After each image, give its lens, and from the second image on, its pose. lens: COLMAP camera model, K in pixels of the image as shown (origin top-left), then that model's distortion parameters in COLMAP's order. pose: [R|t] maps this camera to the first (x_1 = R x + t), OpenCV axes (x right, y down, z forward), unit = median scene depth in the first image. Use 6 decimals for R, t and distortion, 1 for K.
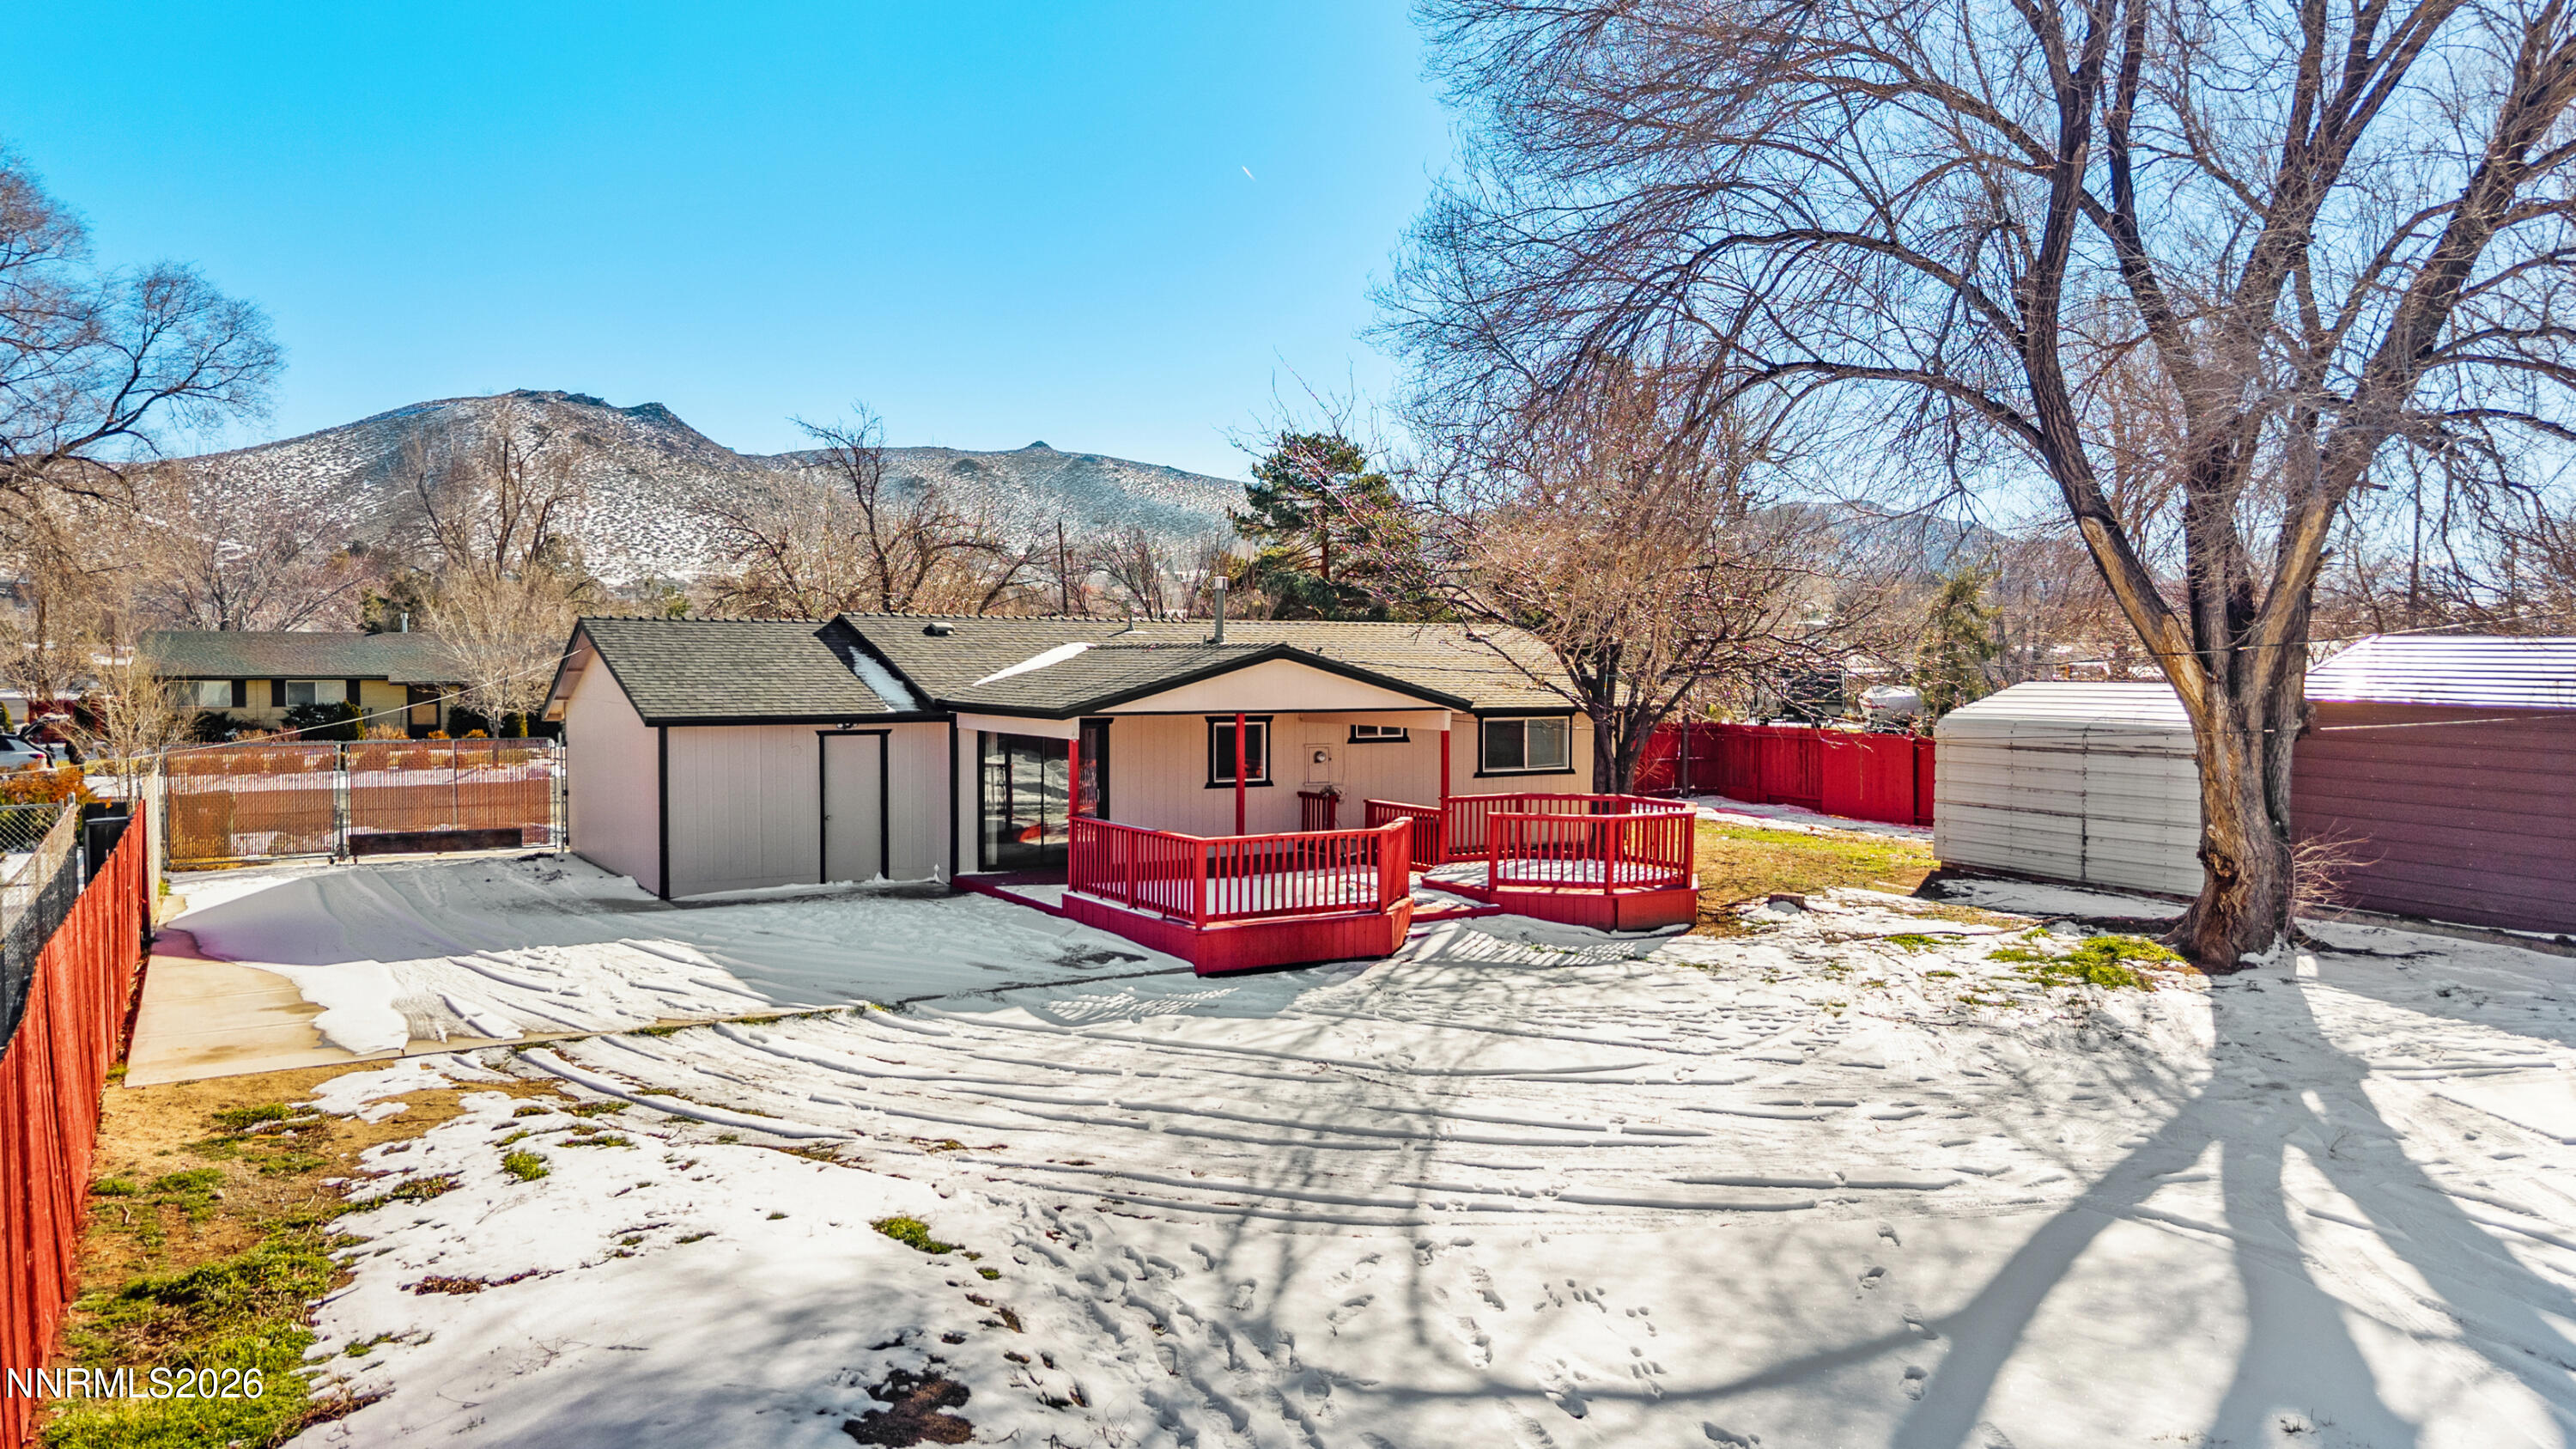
lens RADIAL K [[1784.2, 0, 1268.0], [0, 1784.2, 727.2], [0, 0, 1]] dist [0.020091, -0.021715]
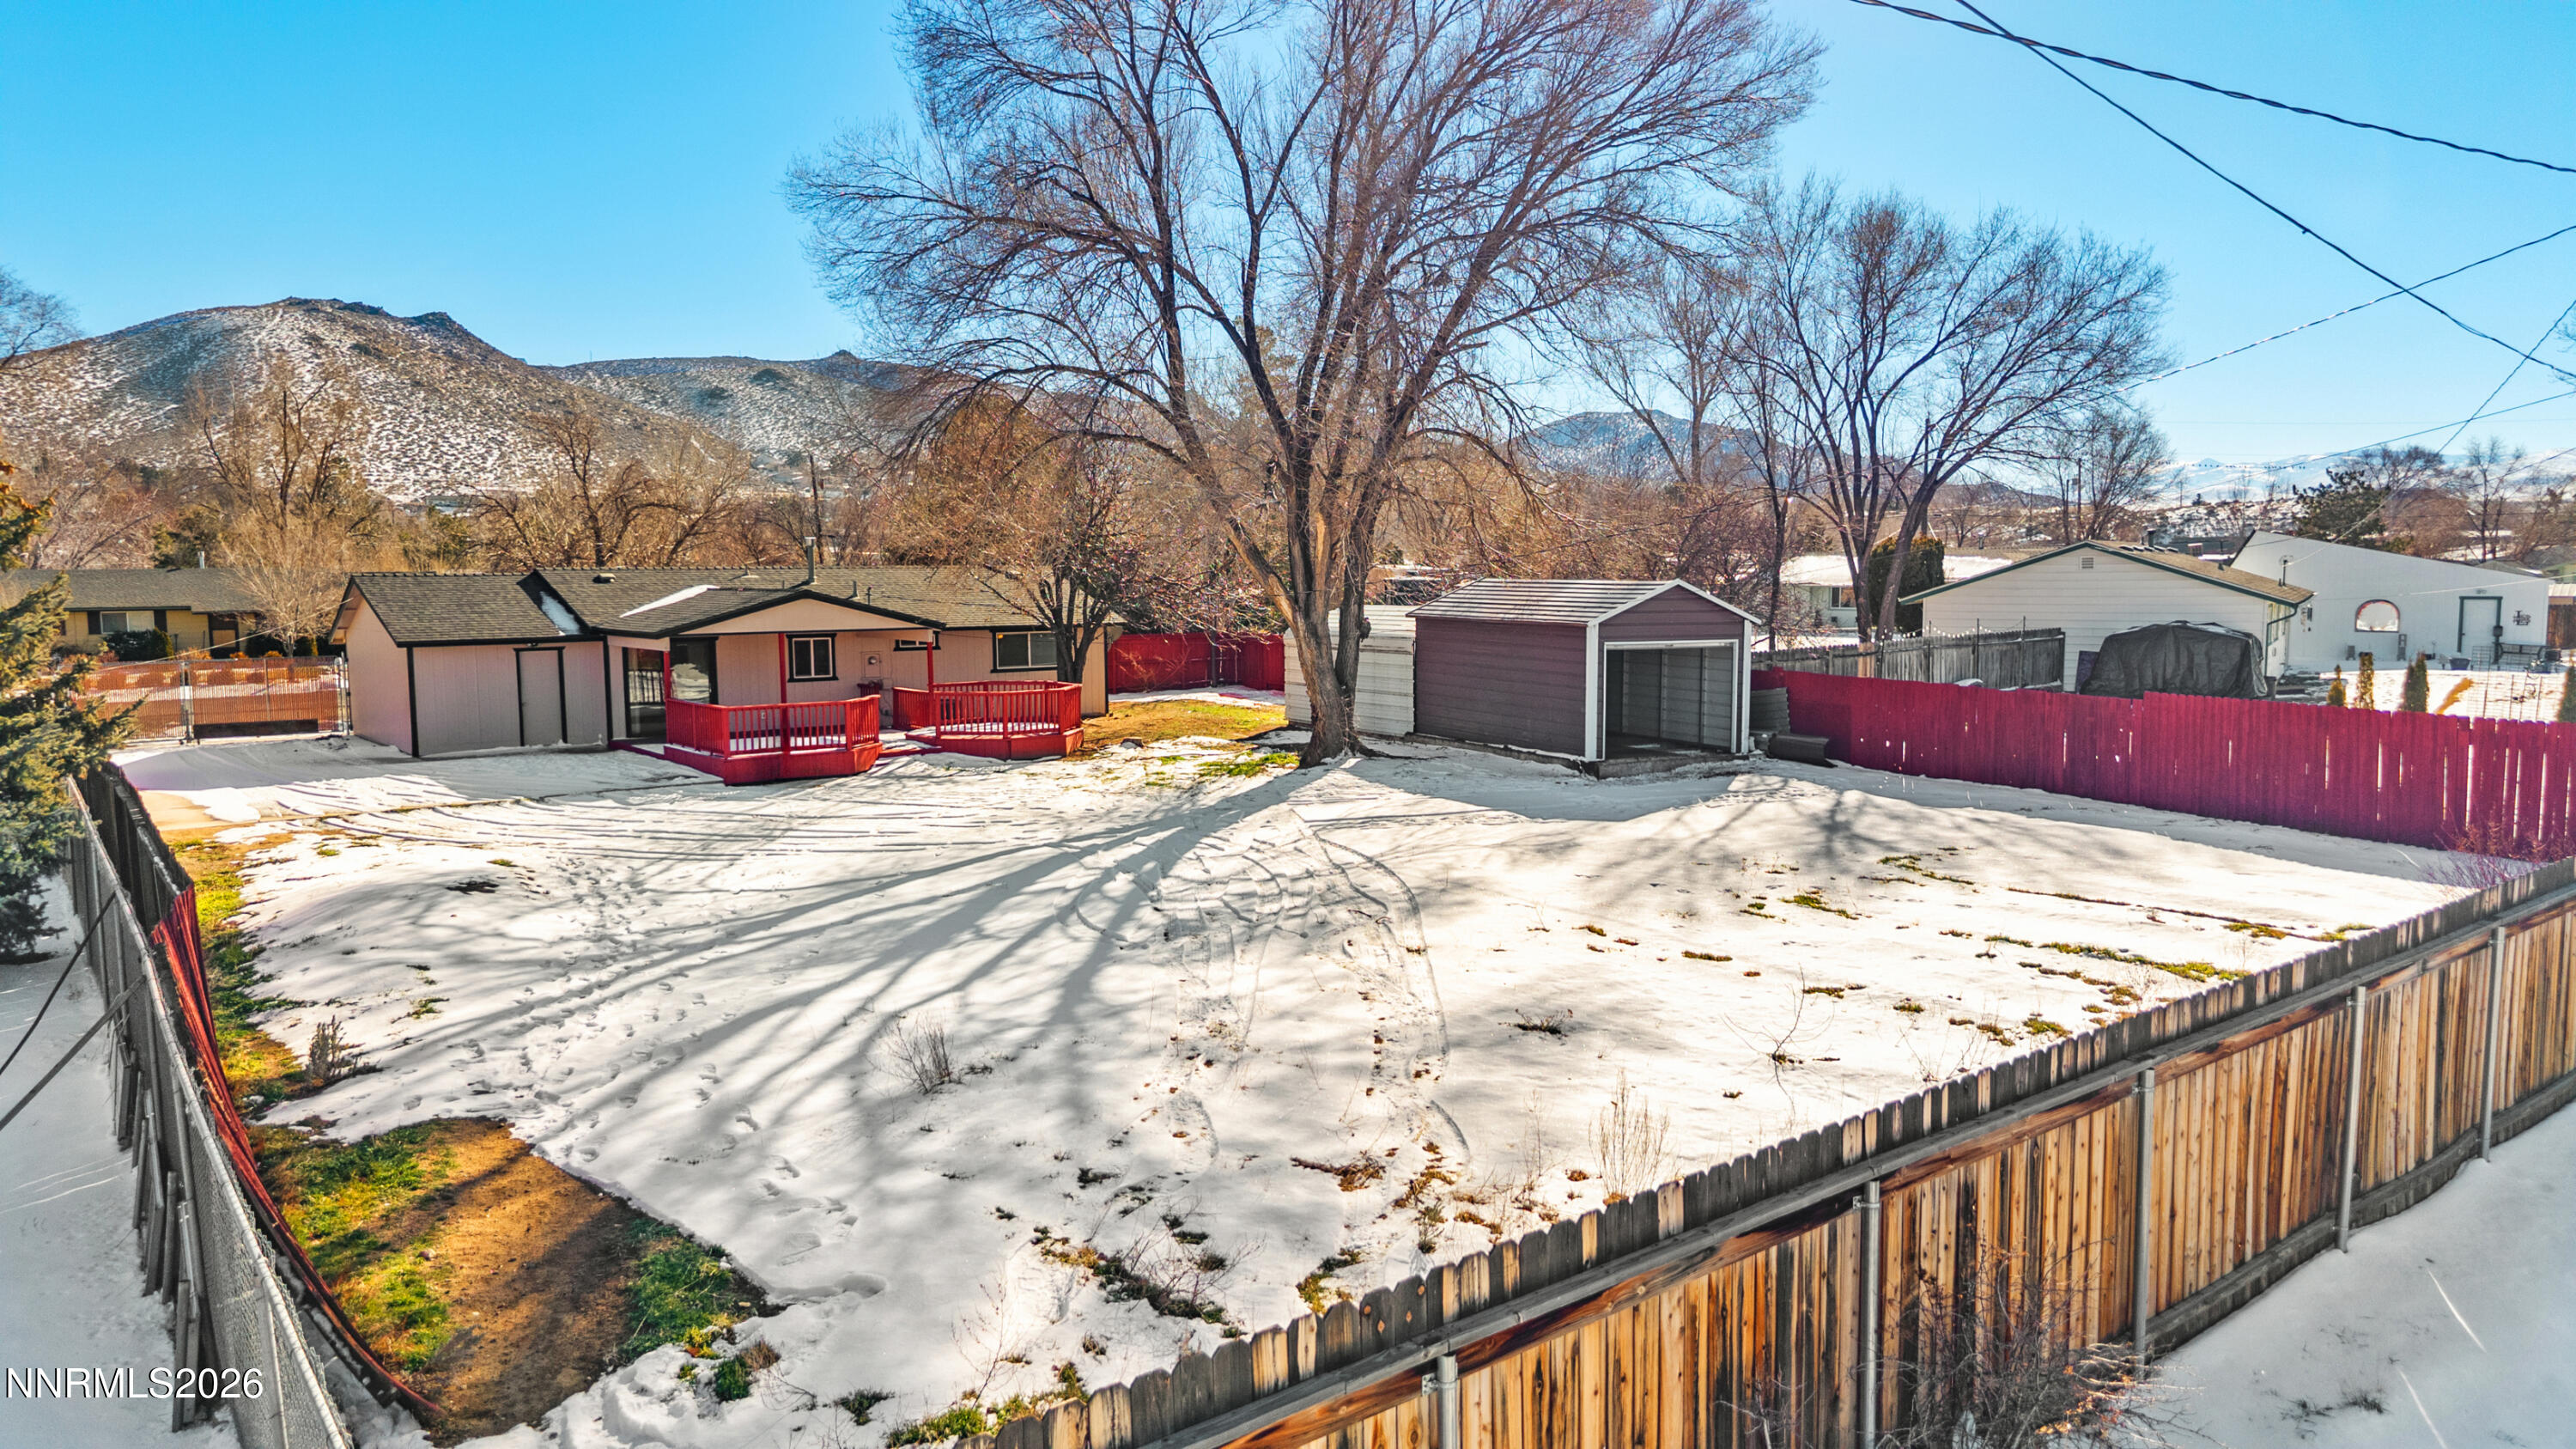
lens RADIAL K [[1784.2, 0, 1287.5], [0, 1784.2, 737.8], [0, 0, 1]] dist [0.020091, -0.021715]
pose [[0.994495, -0.021622, 0.102527, 0.226042], [0.015650, 0.998153, 0.058698, -0.001053], [-0.103607, -0.056770, 0.992997, -0.549514]]
